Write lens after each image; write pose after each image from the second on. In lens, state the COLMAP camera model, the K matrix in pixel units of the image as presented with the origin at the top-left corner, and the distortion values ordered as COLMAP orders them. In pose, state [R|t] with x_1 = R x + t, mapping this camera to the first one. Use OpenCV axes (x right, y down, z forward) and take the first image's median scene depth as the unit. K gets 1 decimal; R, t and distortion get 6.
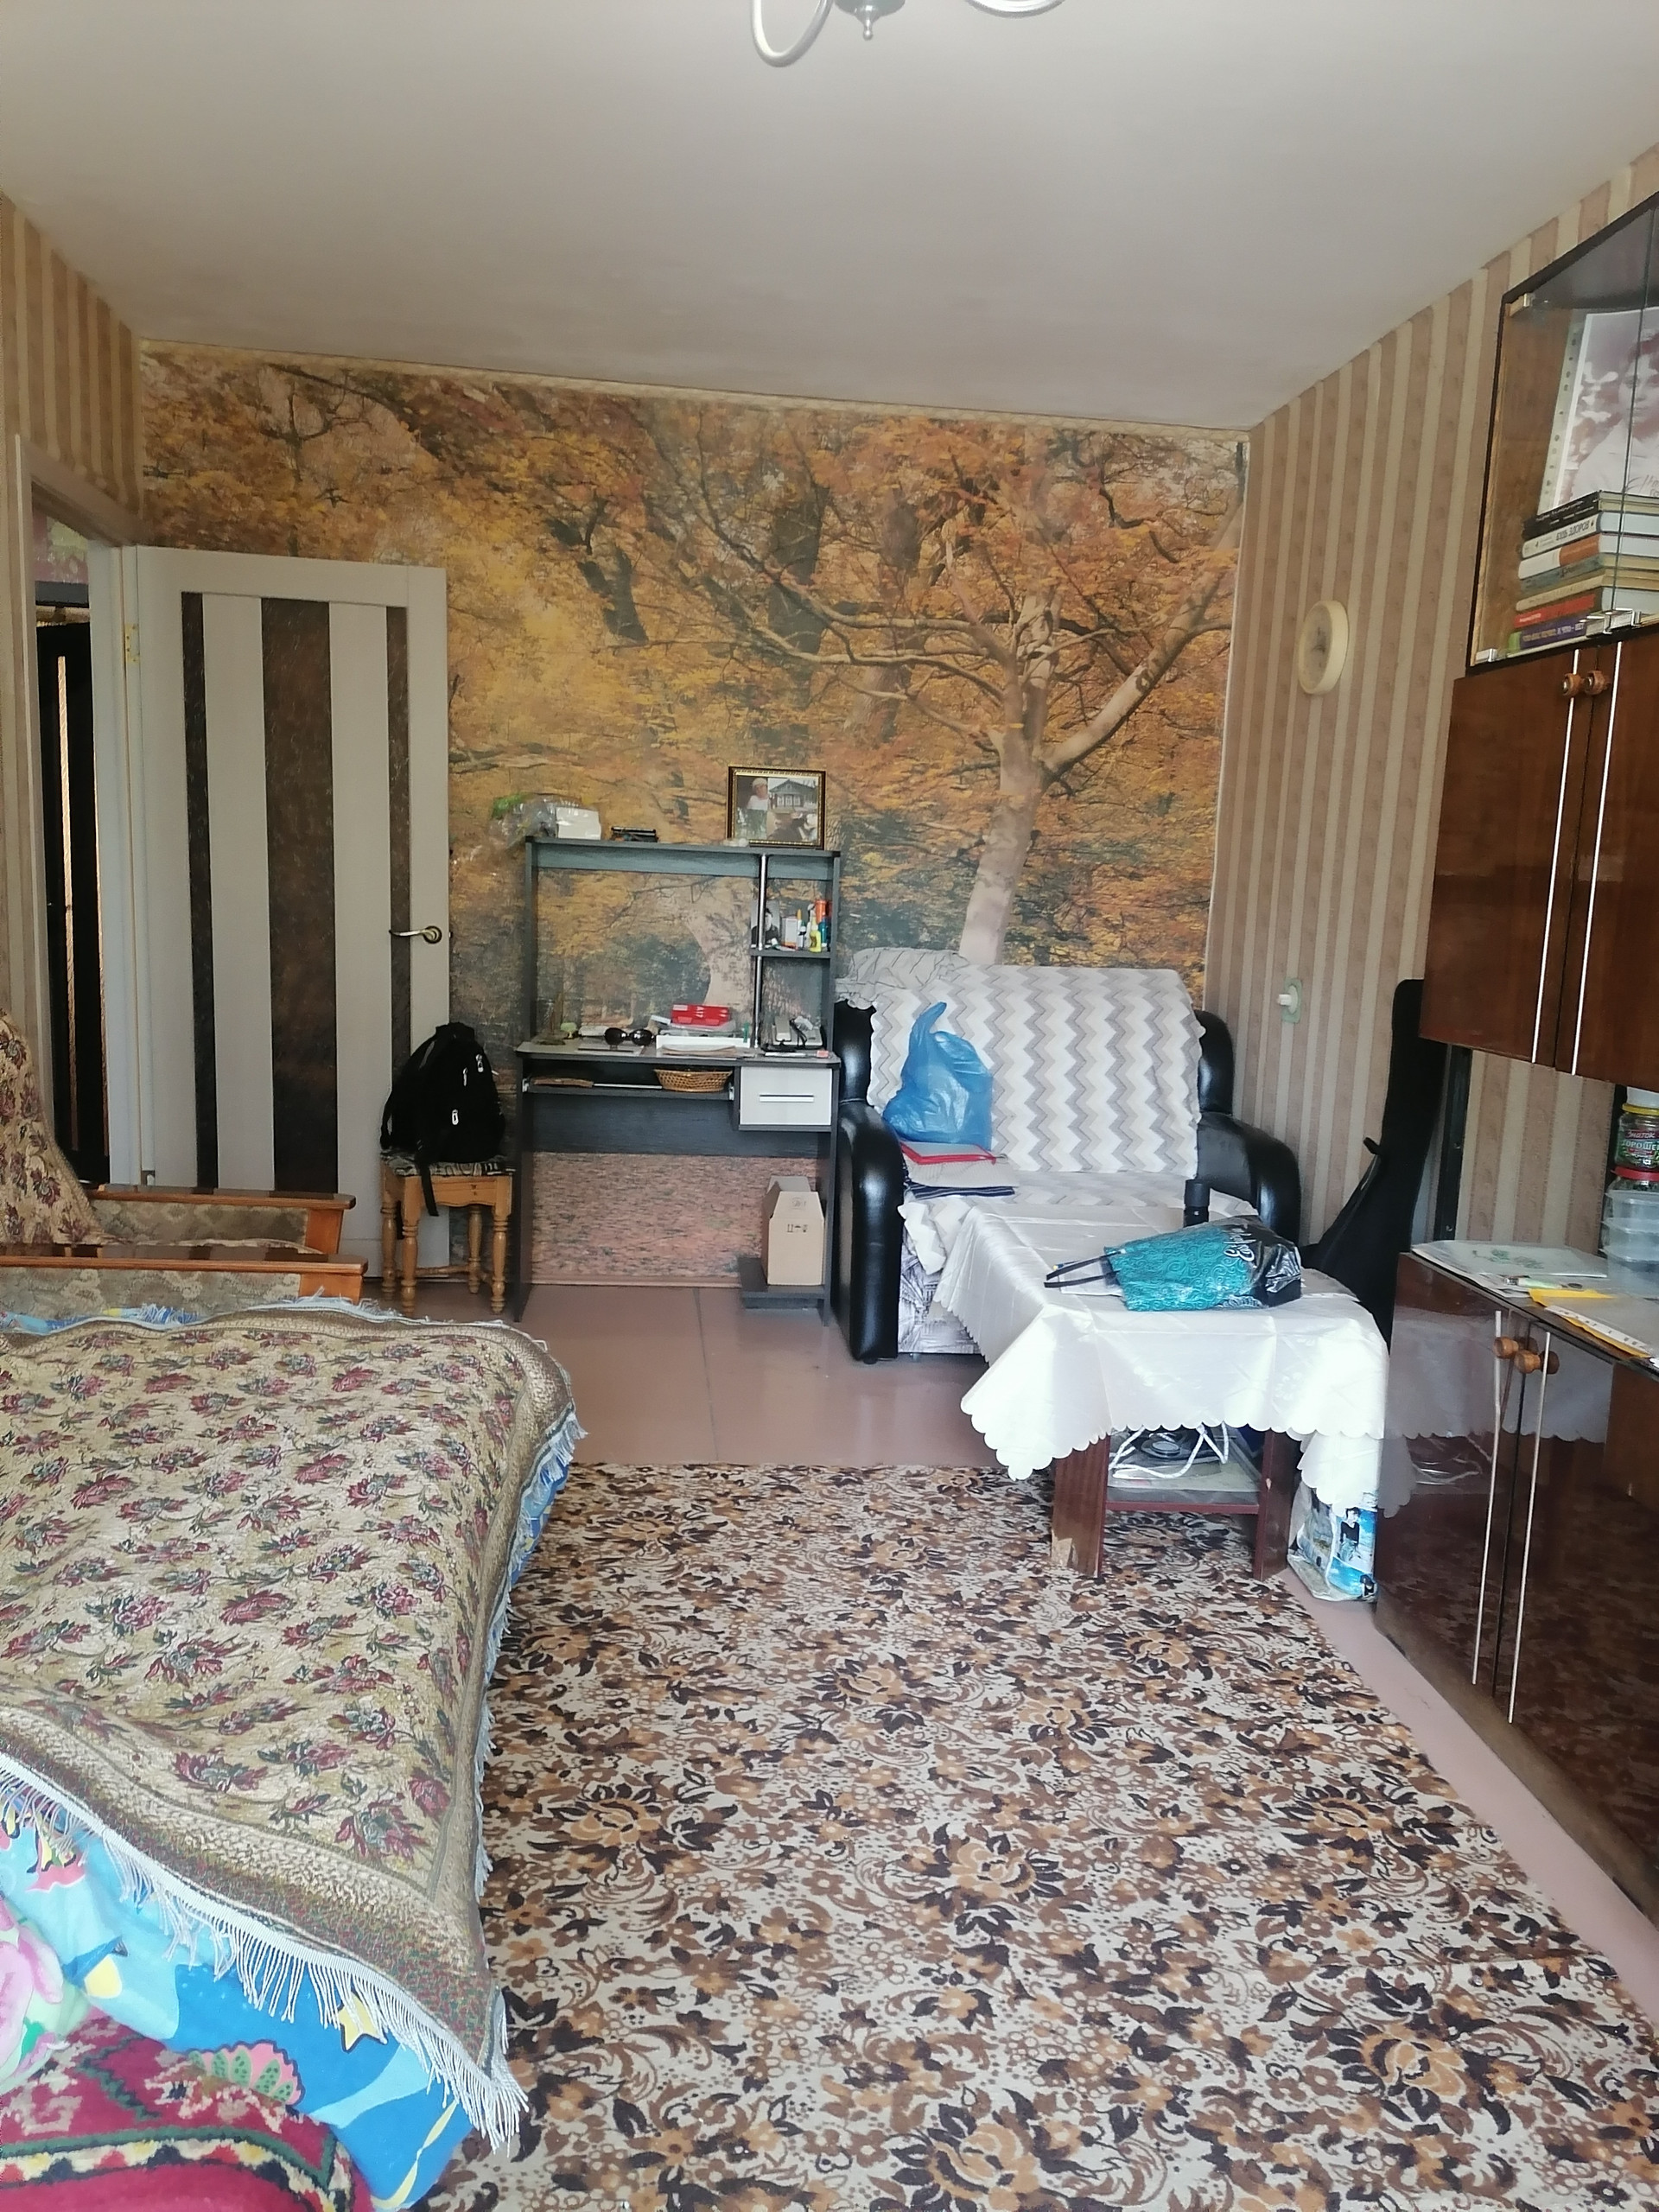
lens RADIAL K [[1674.0, 0, 830.9], [0, 1674.0, 1114.9], [0, 0, 1]] dist [-0.007071, -0.006273]
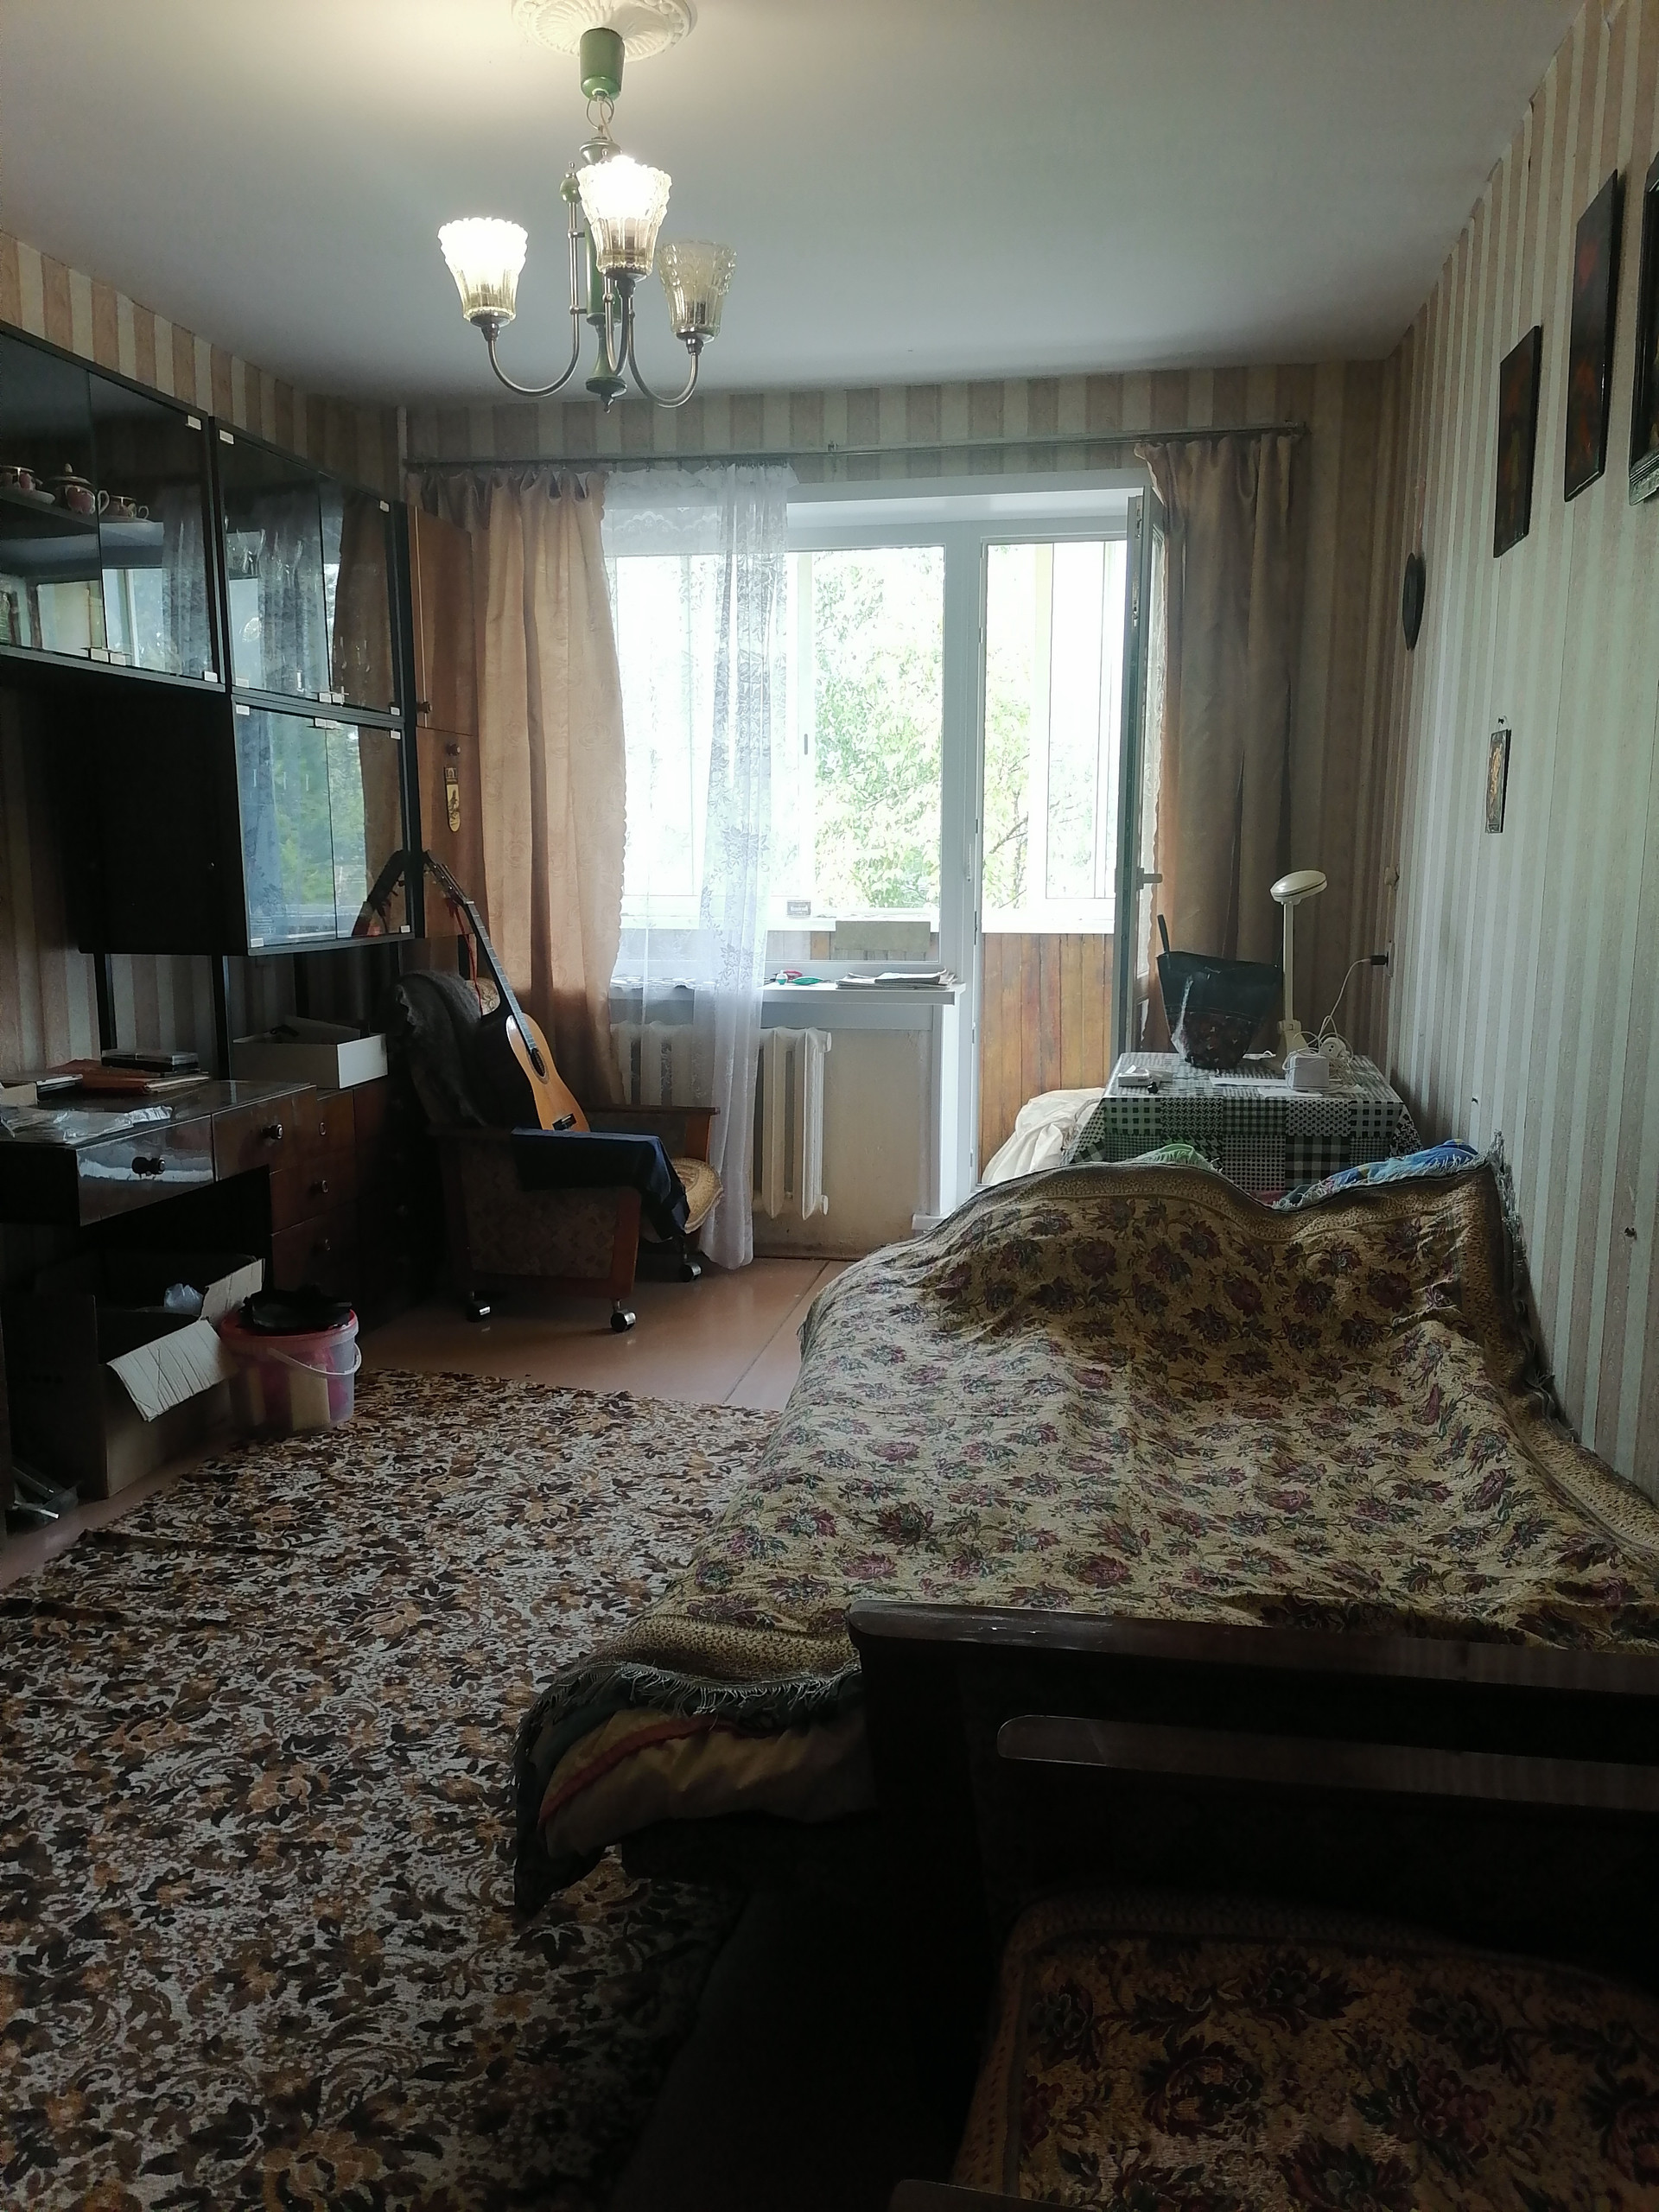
lens RADIAL K [[1674.0, 0, 832.9], [0, 1674.0, 1112.3], [0, 0, 1]] dist [-0.007071, -0.006273]
pose [[-0.959430, -0.091353, 0.266738, -0.575042], [-0.012289, 0.958705, 0.284136, -0.314263], [-0.281679, 0.269331, -0.920933, 2.097979]]
